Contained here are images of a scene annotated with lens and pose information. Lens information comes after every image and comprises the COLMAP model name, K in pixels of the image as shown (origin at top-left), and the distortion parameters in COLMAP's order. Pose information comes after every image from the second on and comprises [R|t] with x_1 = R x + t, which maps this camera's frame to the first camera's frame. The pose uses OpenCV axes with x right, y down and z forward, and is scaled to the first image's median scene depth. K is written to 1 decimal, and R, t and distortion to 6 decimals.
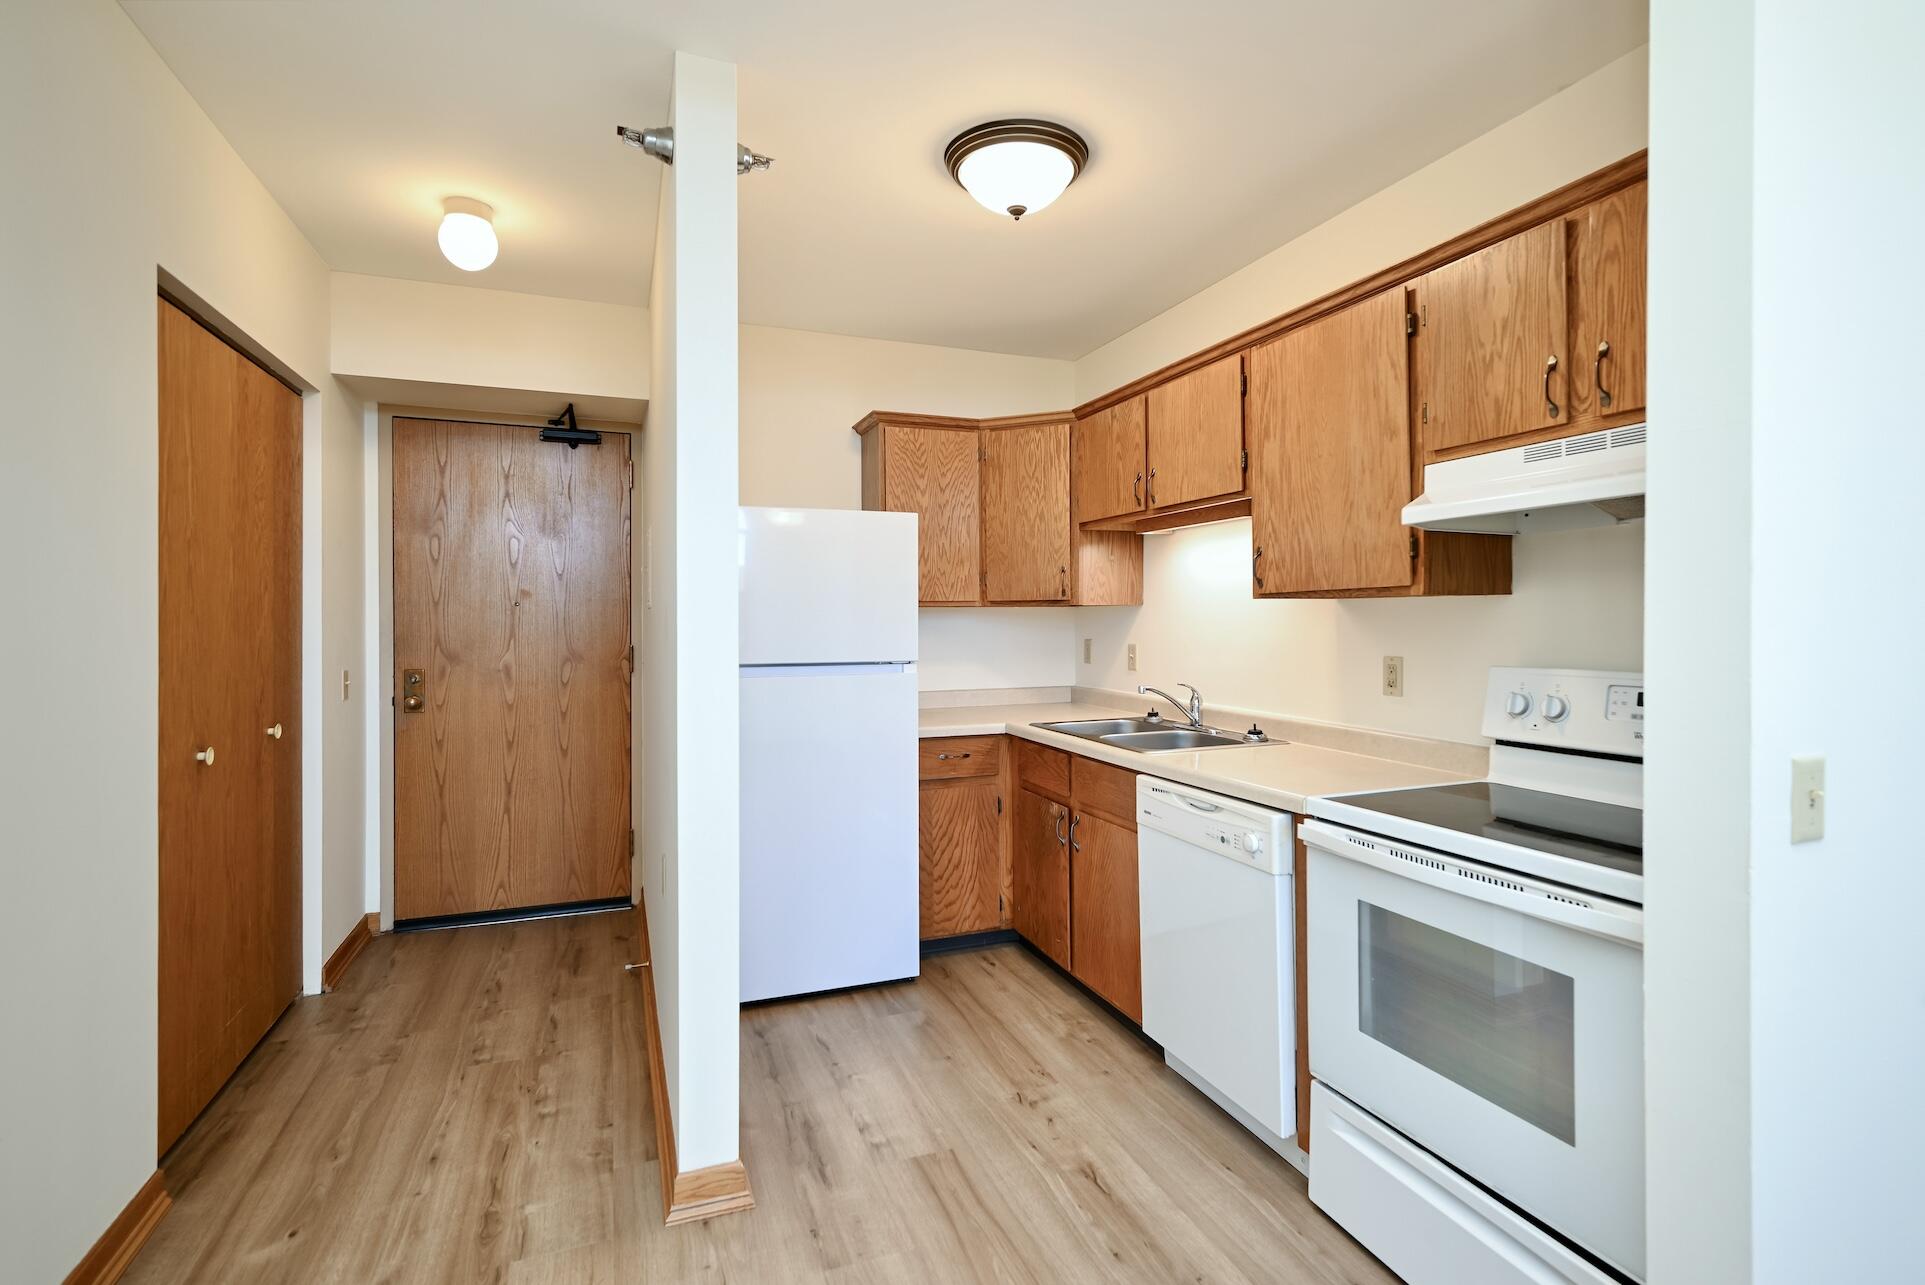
lens RADIAL K [[913.9, 0, 959.3], [0, 913.9, 621.2], [0, 0, 1]] dist [0.012105, 0.000361]
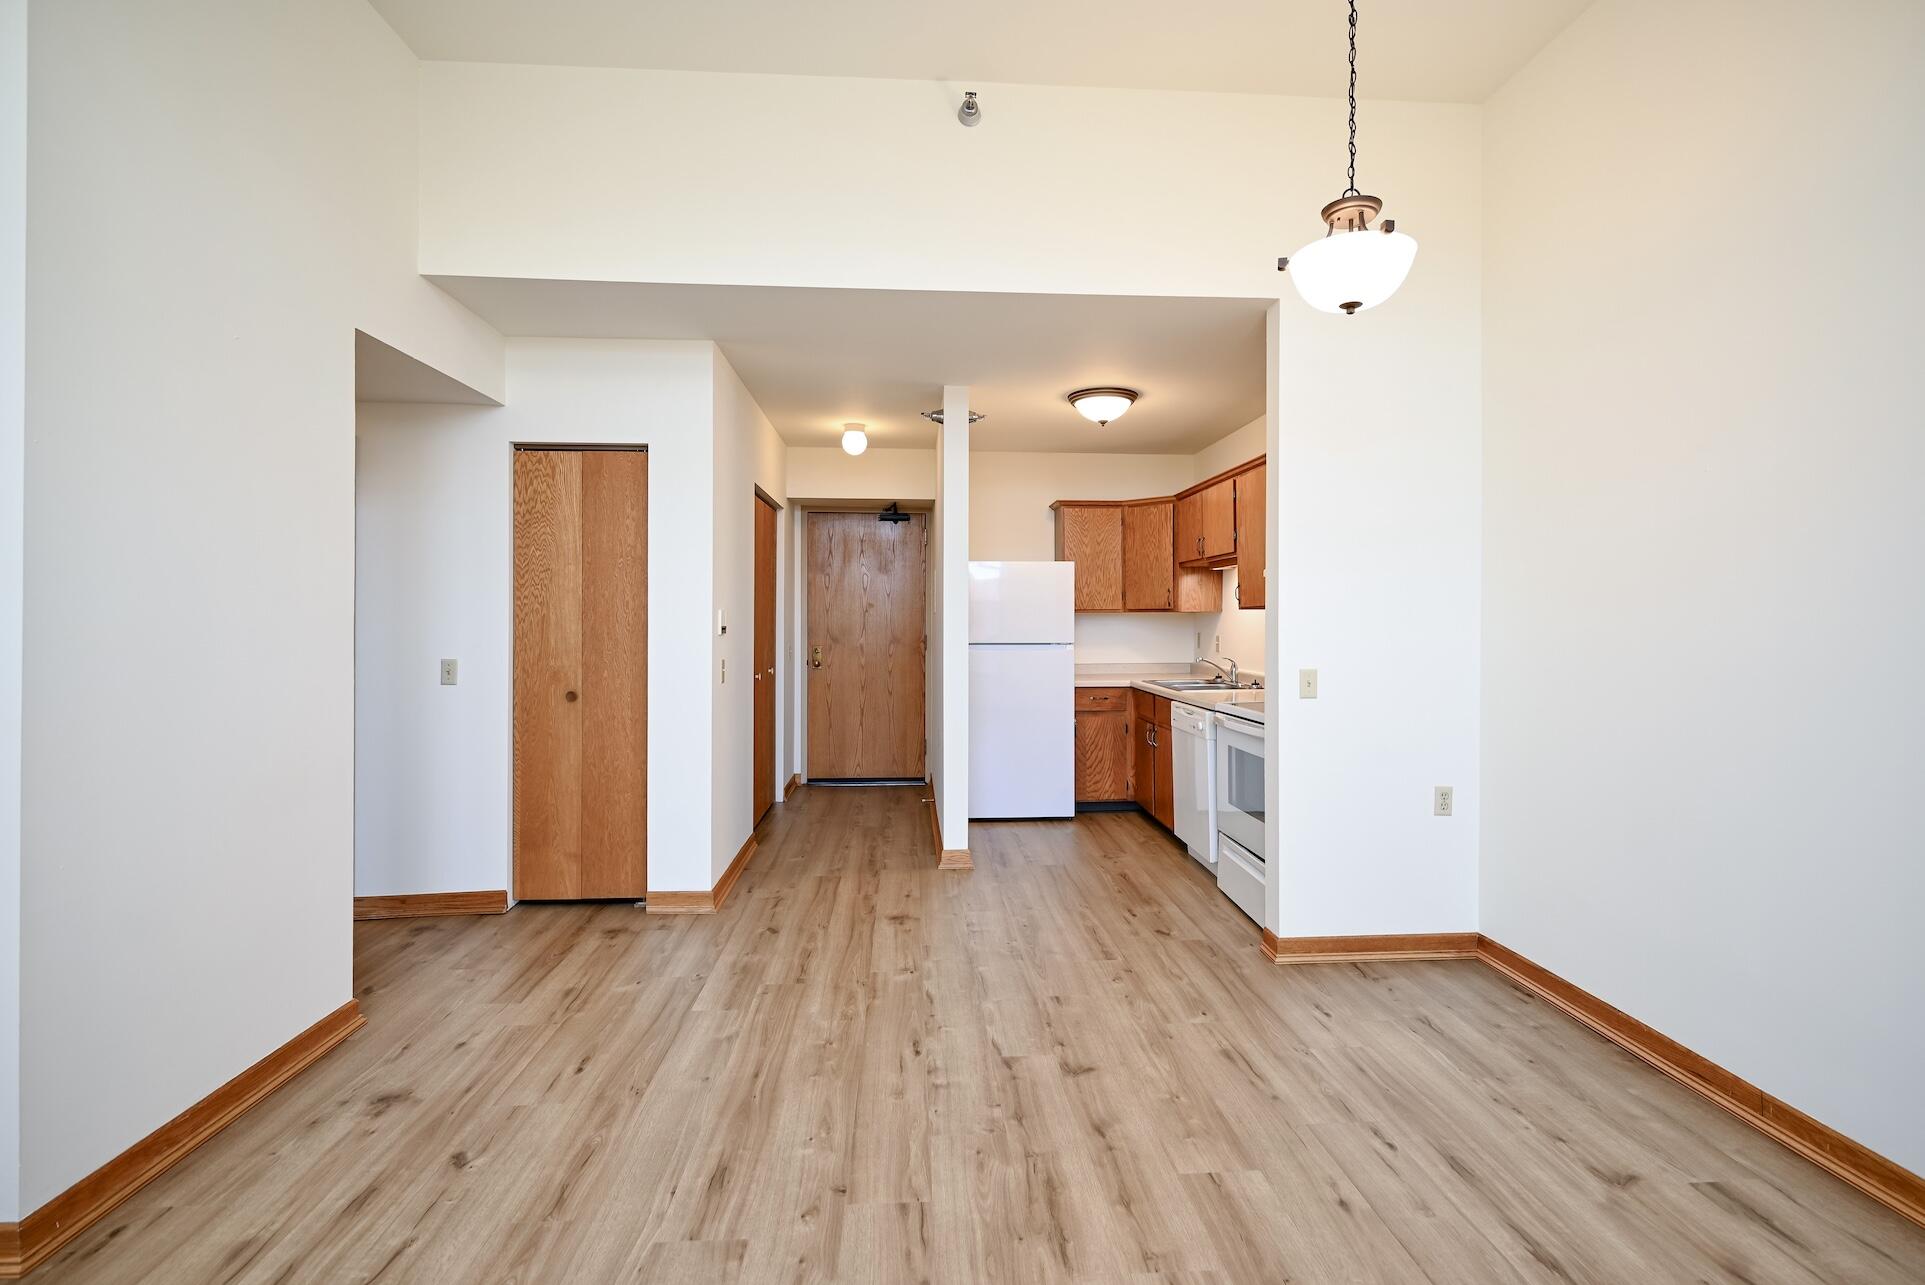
lens RADIAL K [[913.9, 0, 962.9], [0, 913.9, 632.0], [0, 0, 1]] dist [0.012105, 0.000361]
pose [[0.953864, 0.007322, -0.300148, 0.266657], [-0.003712, 0.999914, 0.012598, -0.000453], [0.300215, -0.010903, 0.953809, -0.734491]]
